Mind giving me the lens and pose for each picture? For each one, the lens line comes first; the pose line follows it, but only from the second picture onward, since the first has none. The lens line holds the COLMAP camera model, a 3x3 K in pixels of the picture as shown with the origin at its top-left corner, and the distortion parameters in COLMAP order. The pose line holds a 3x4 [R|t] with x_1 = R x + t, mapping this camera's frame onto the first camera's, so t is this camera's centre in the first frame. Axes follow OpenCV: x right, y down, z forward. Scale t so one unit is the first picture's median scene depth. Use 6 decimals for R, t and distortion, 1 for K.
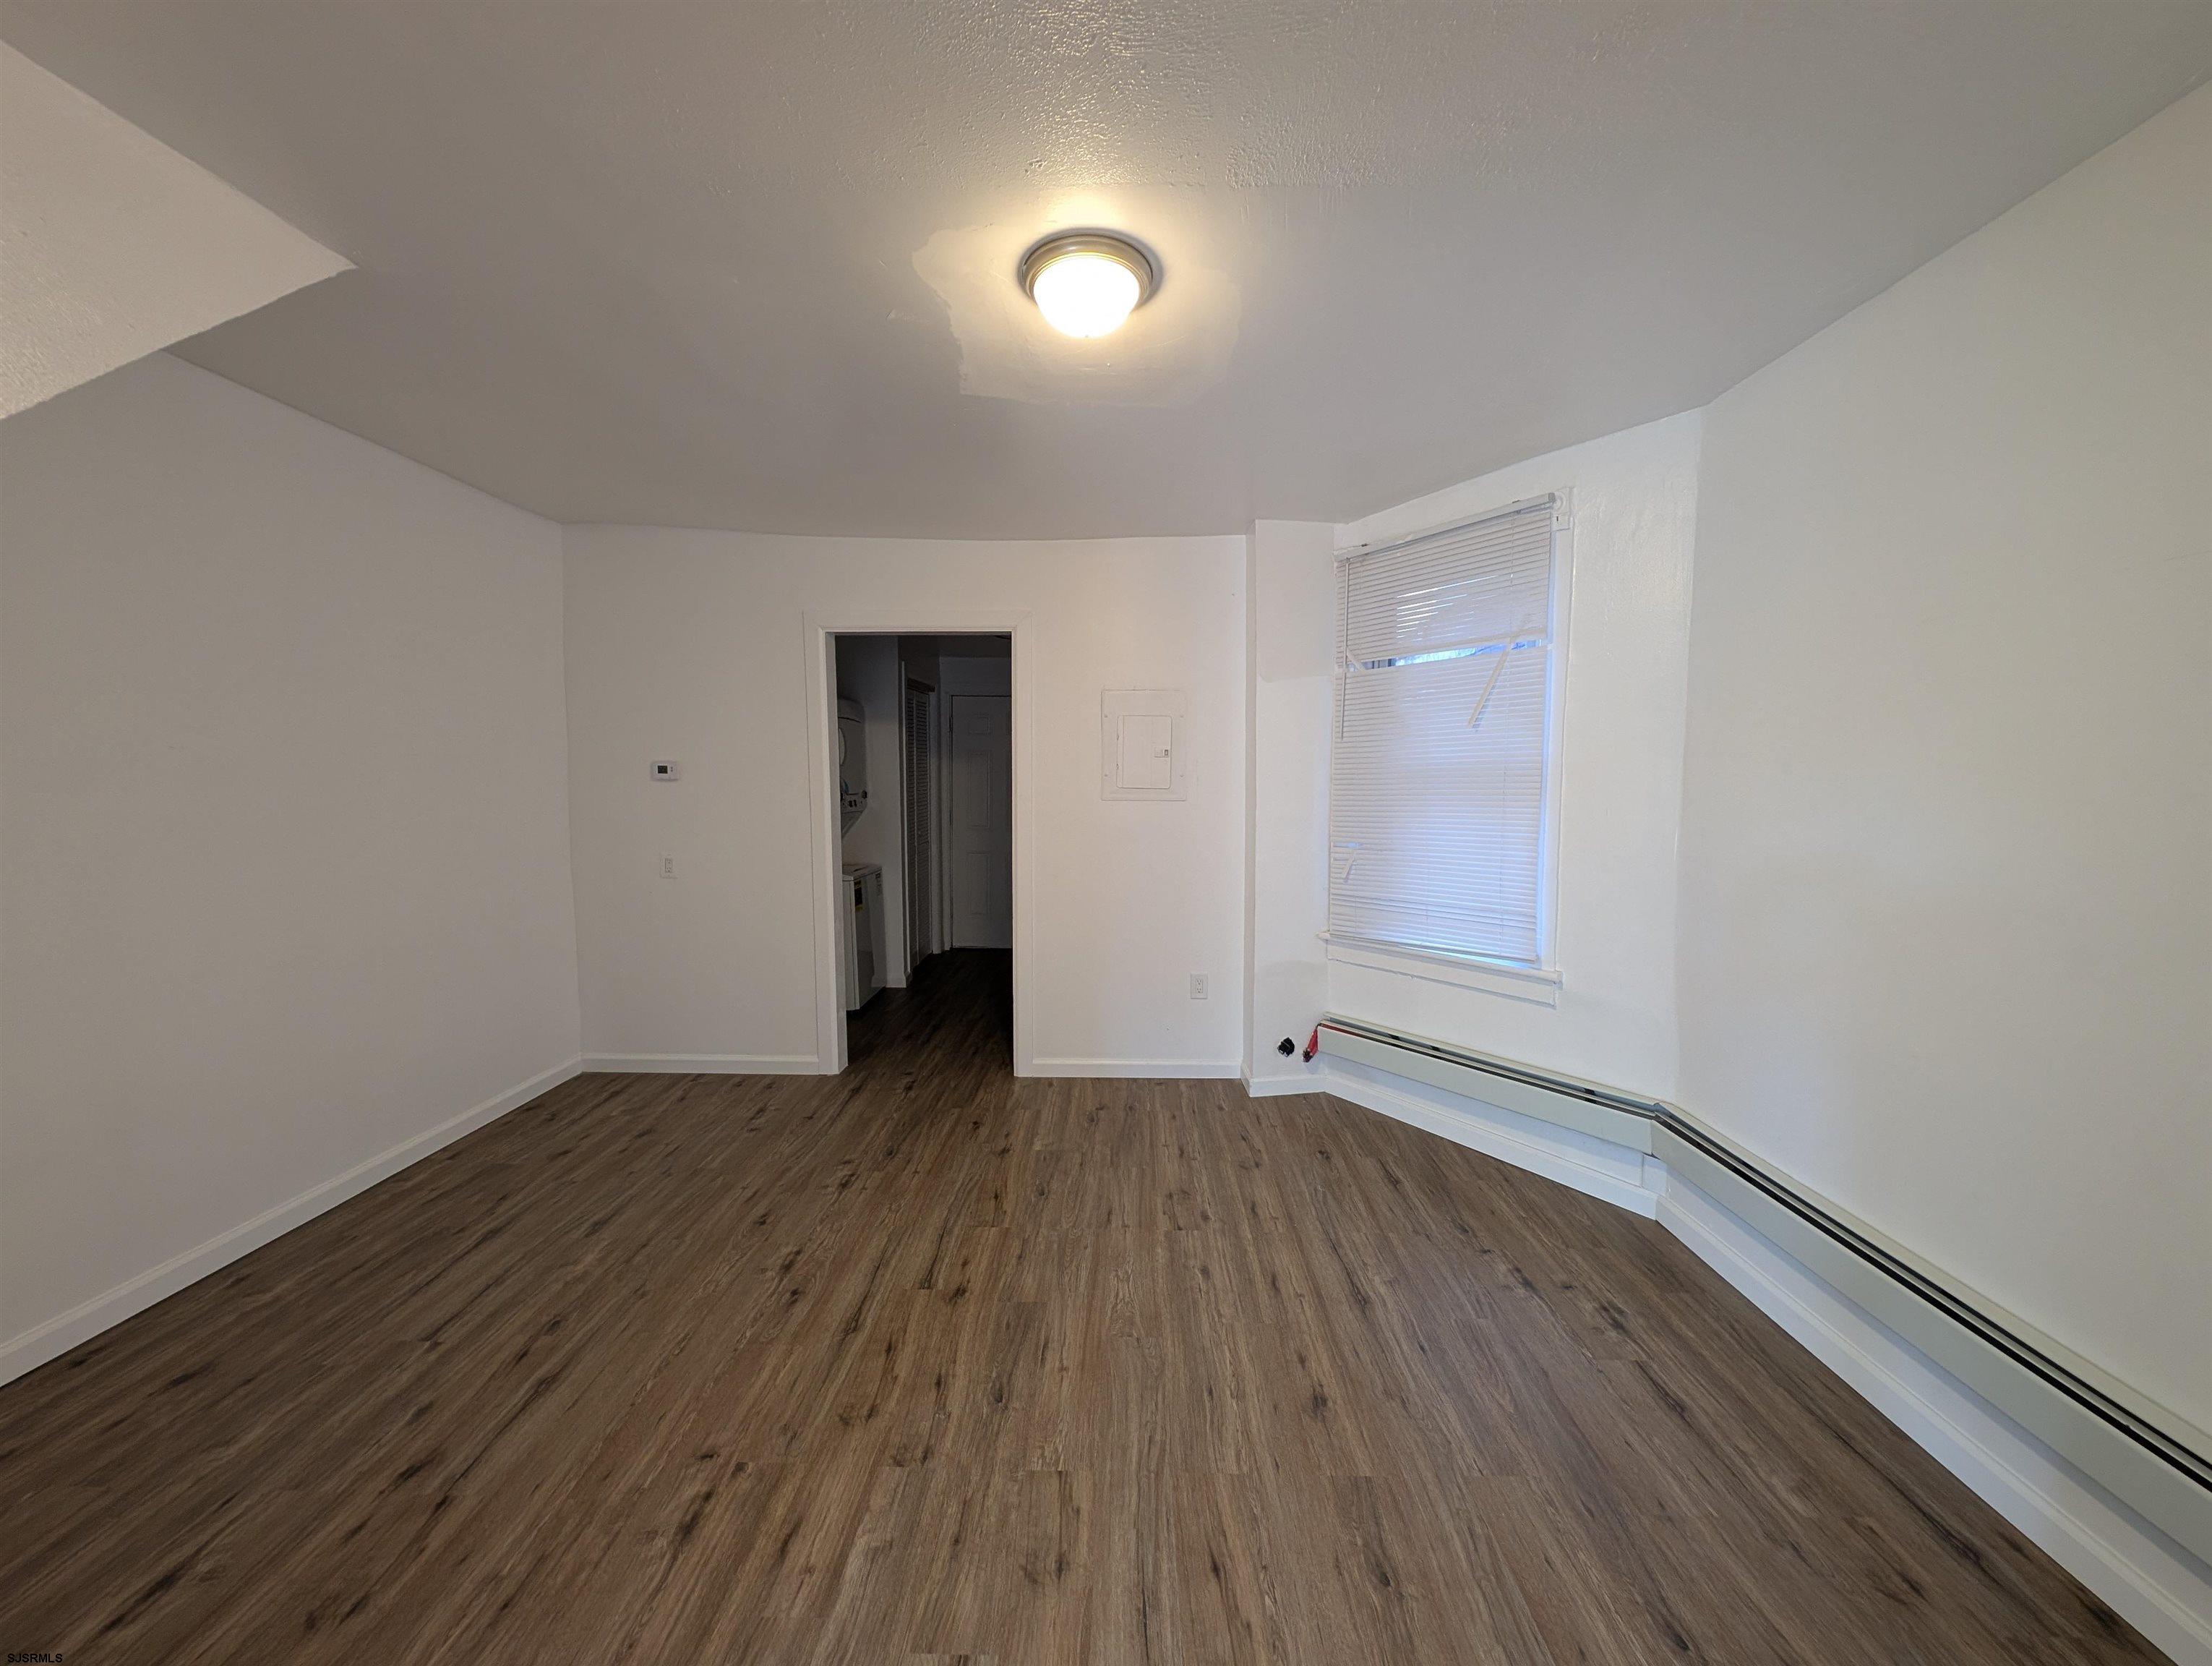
lens RADIAL K [[815.7, 0, 1109.6], [0, 815.7, 825.4], [0, 0, 1]] dist [-0.001099, -0.000245]
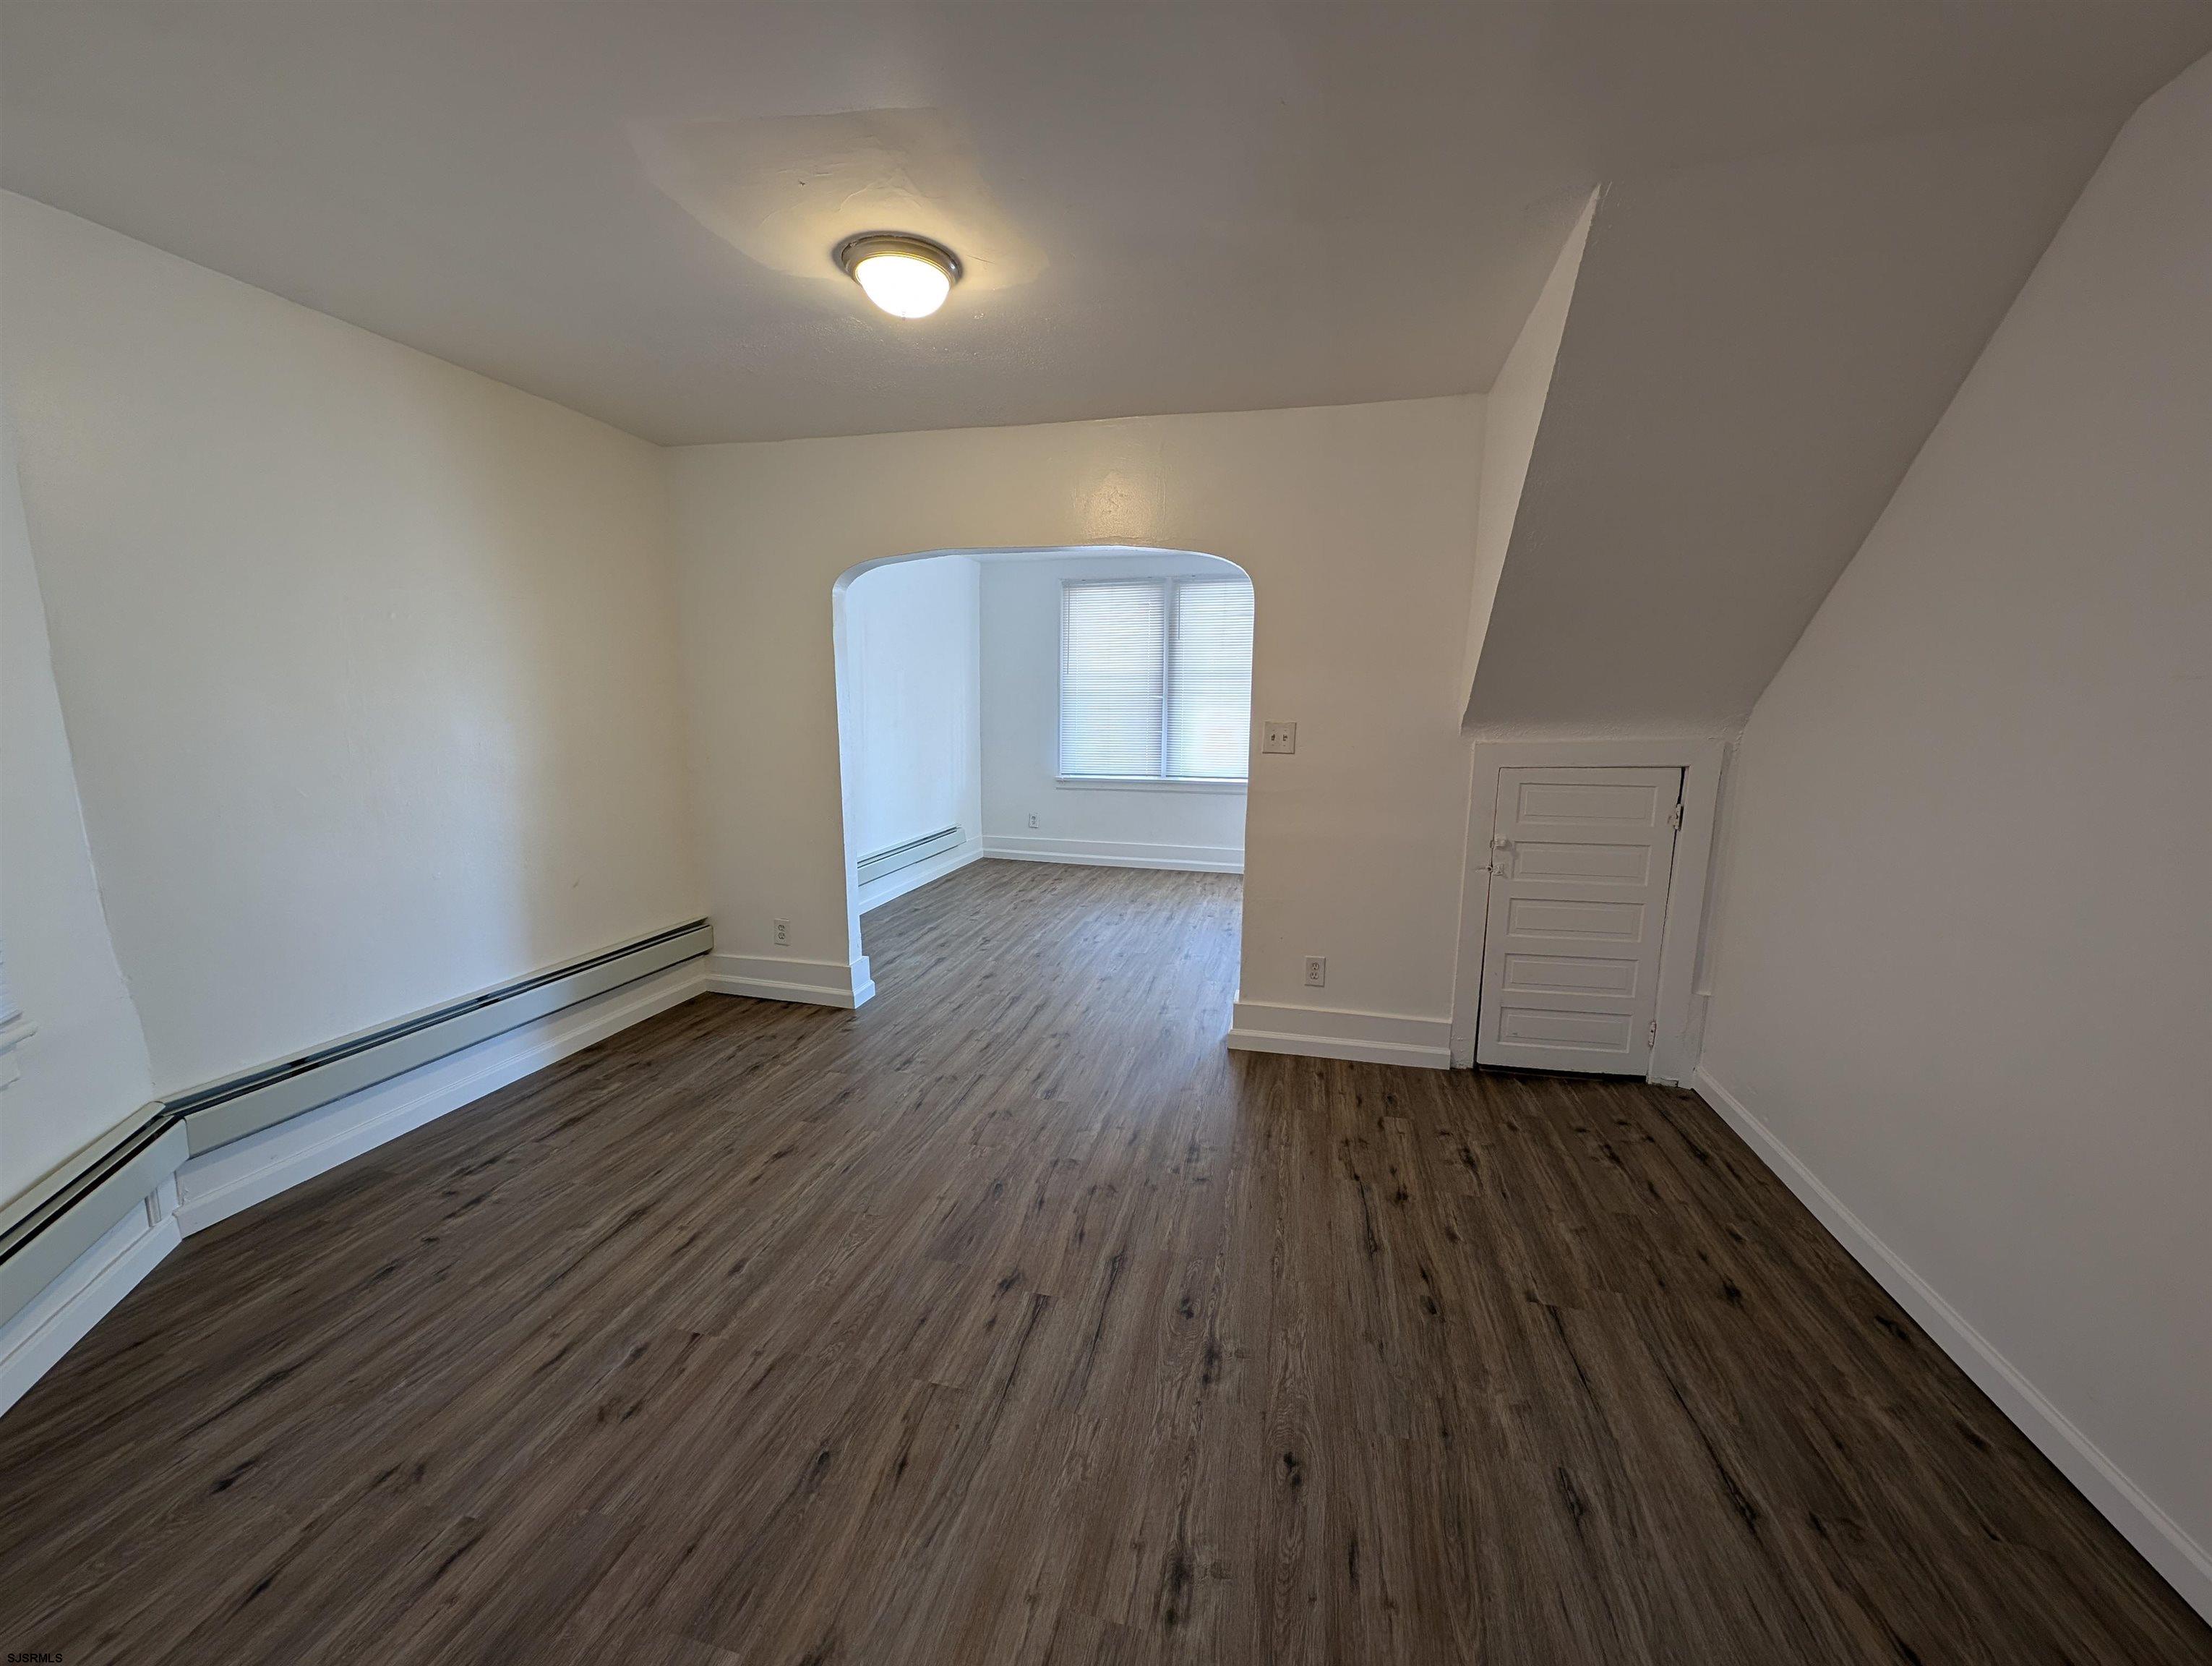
lens RADIAL K [[815.7, 0, 1109.6], [0, 815.7, 825.4], [0, 0, 1]] dist [-0.001099, -0.000245]
pose [[-0.977285, -0.043485, 0.207420, -0.470734], [0.001825, 0.976959, 0.213417, -0.117146], [-0.211921, 0.208948, -0.954688, 1.771198]]
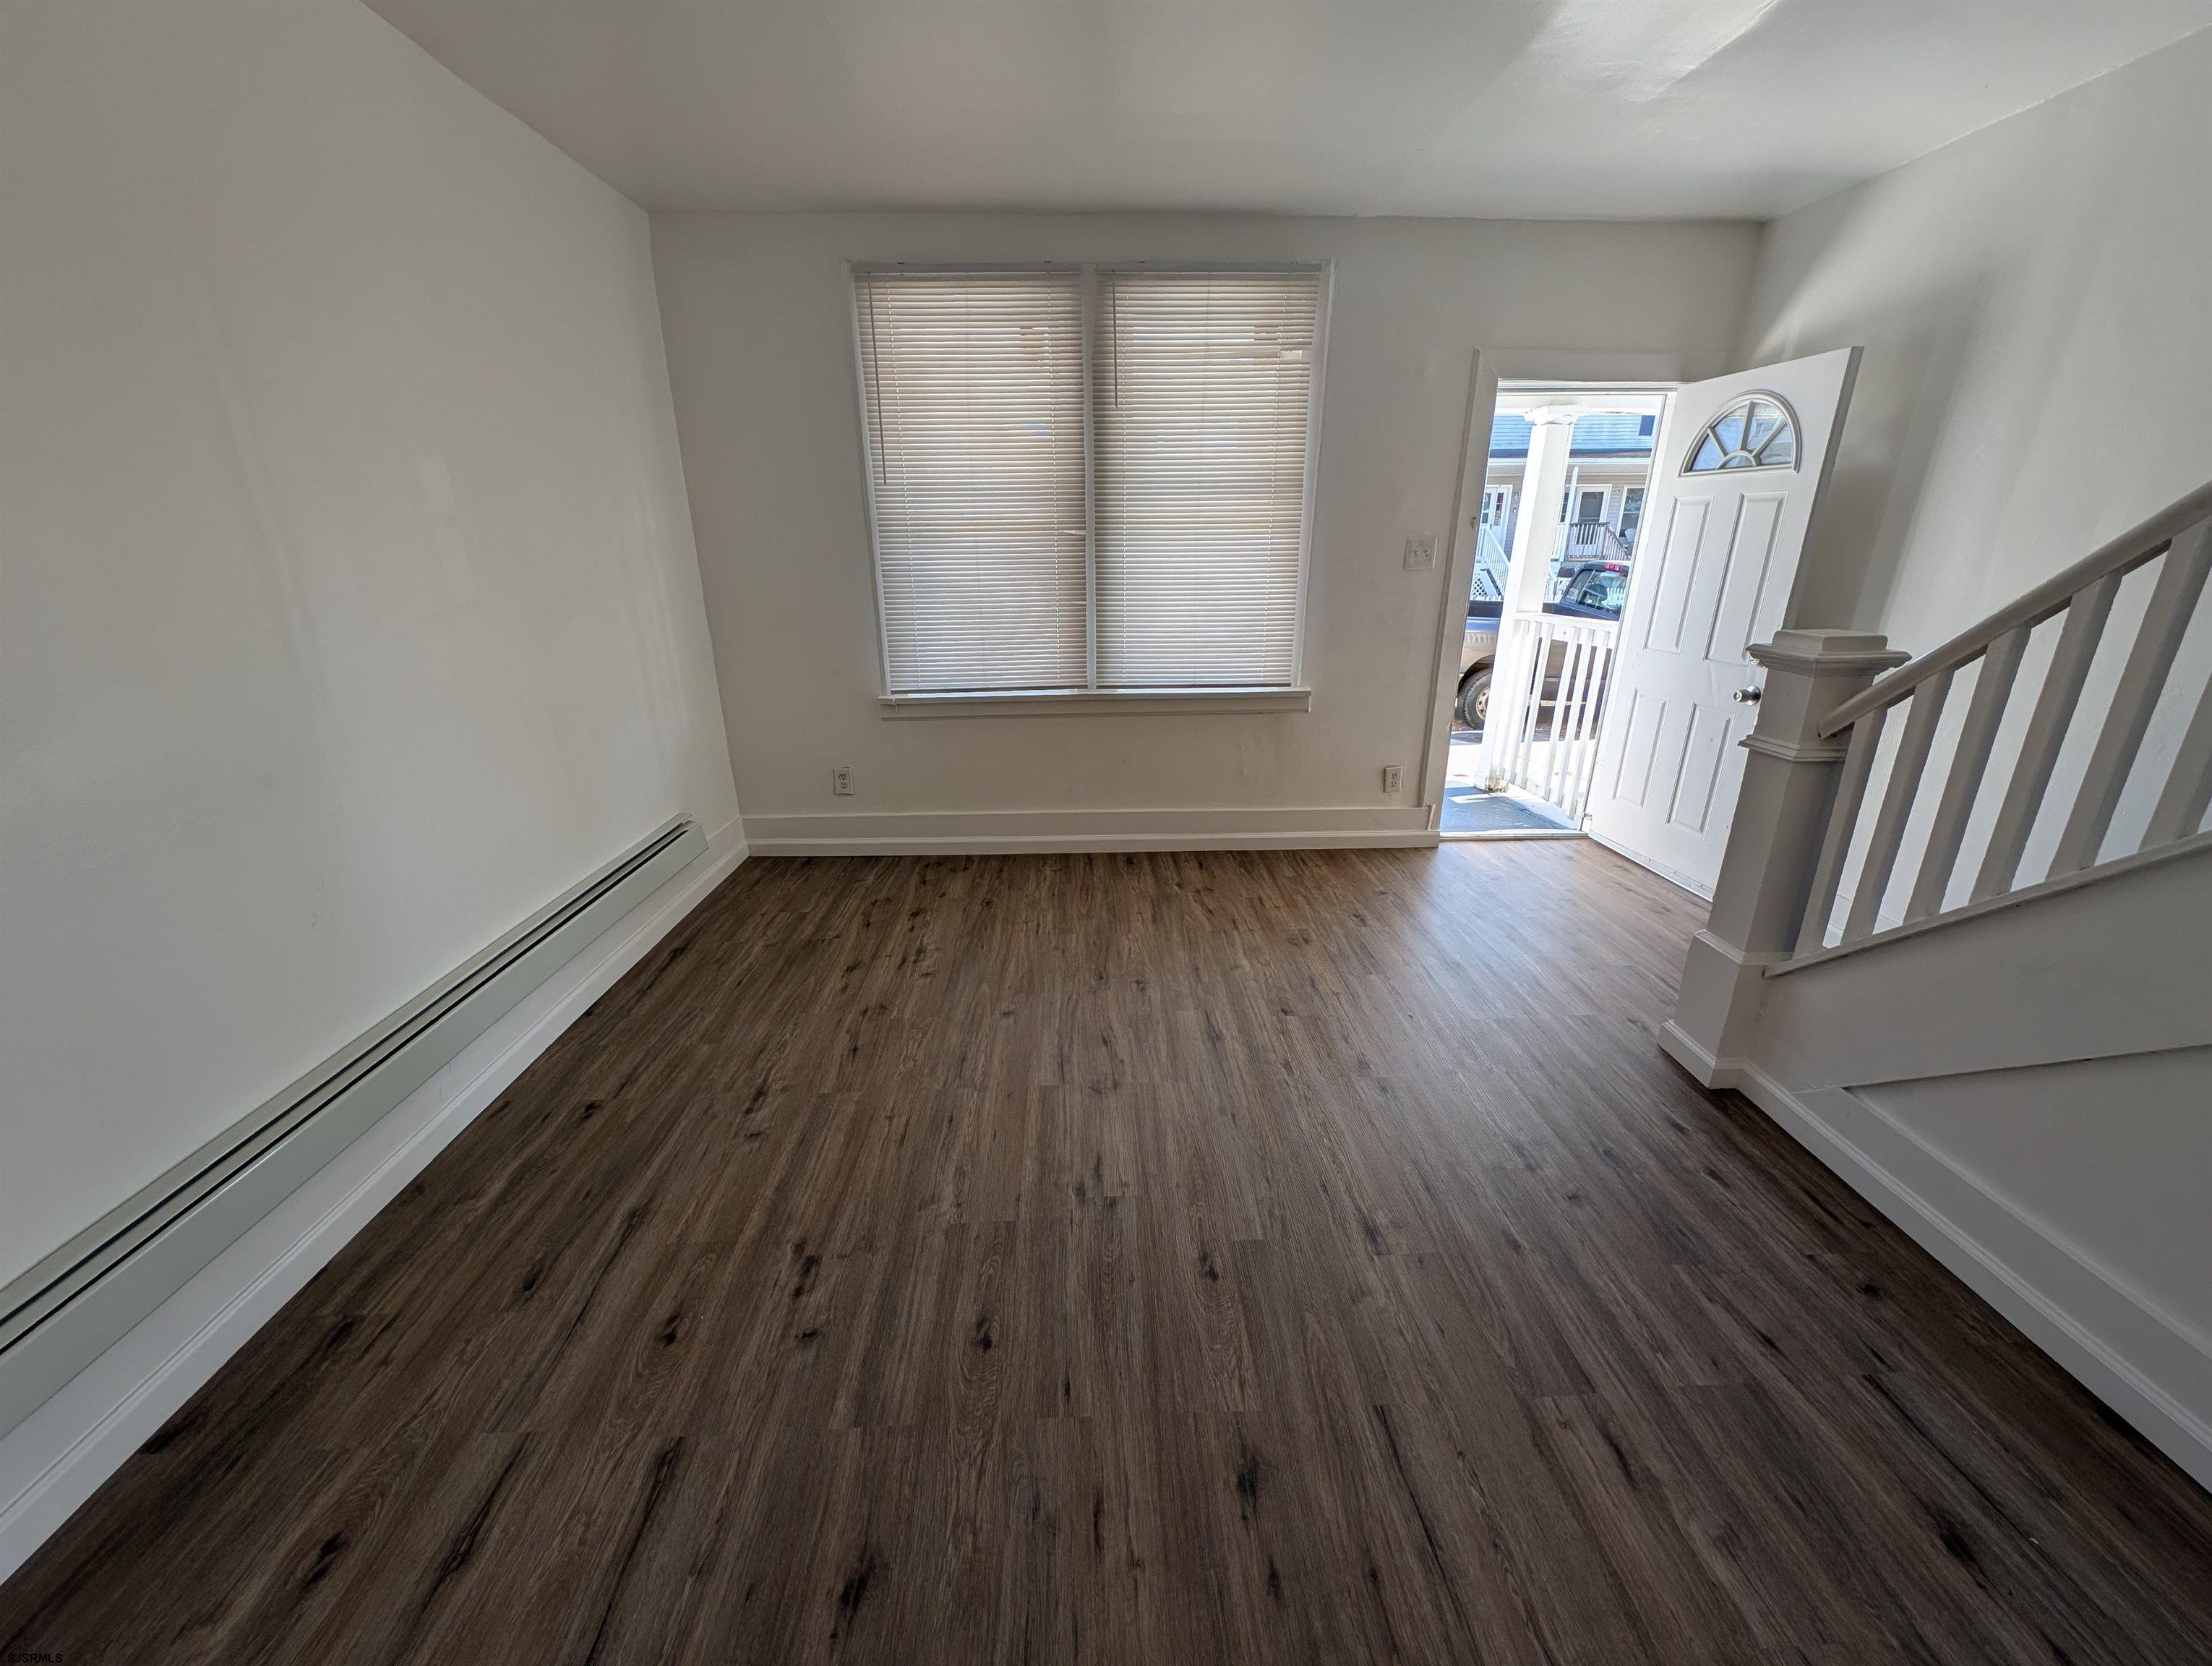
lens RADIAL K [[803.6, 0, 1117.9], [0, 803.6, 836.6], [0, 0, 1]] dist [-0.002243, -0.000225]
pose [[-0.997201, 0.027070, -0.069690, 0.051580], [-0.003216, 0.915751, 0.401733, -0.018363], [0.074694, 0.400832, -0.913101, 0.344794]]
